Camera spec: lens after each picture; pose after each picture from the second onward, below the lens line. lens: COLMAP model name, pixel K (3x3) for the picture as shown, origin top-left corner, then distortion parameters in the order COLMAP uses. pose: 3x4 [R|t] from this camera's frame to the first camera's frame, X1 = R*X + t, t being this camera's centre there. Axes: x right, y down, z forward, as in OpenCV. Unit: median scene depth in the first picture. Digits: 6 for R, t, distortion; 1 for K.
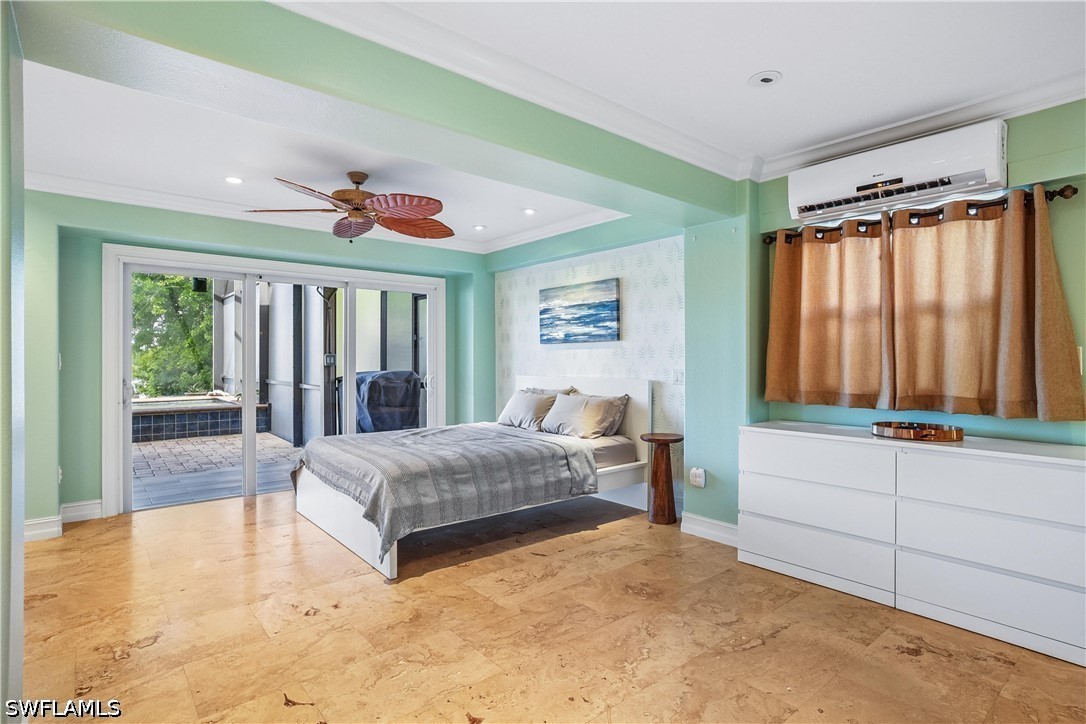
lens RADIAL K [[552.3, 0, 548.3], [0, 552.3, 359.1], [0, 0, 1]] dist [-0.016166, 0.003531]
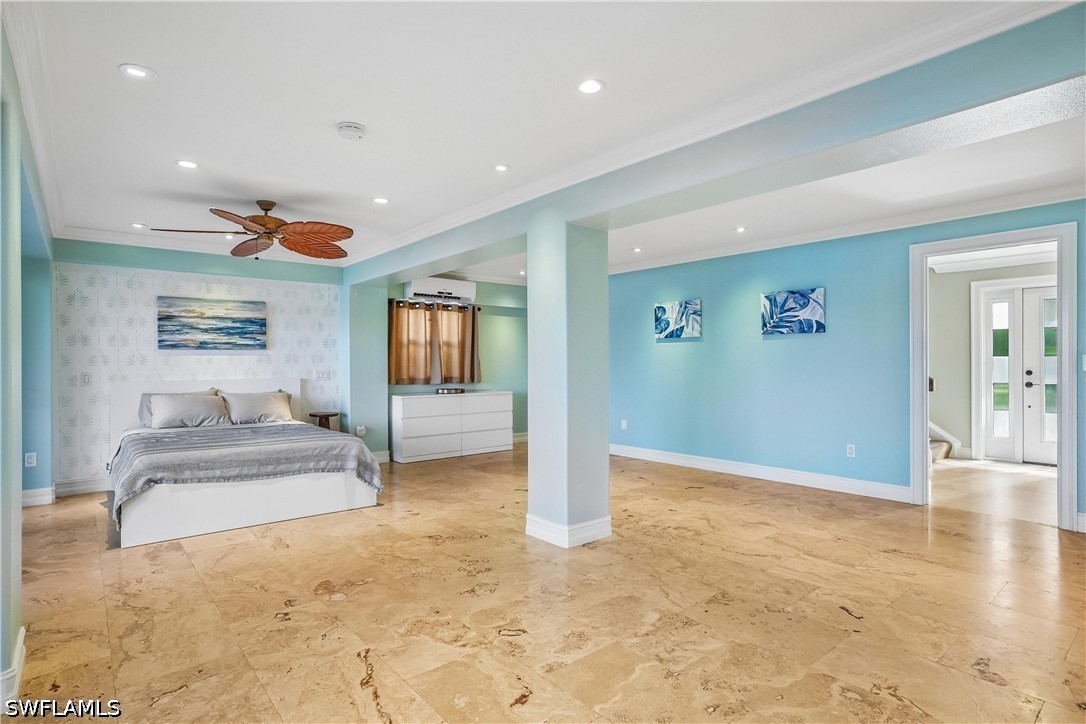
lens RADIAL K [[552.3, 0, 545.6], [0, 552.3, 363.7], [0, 0, 1]] dist [-0.016166, 0.003531]
pose [[0.013641, -0.005582, 0.999891, -1.168836], [0.000267, 0.999984, 0.005579, -0.007179], [-0.999907, 0.000191, 0.013643, 0.314039]]
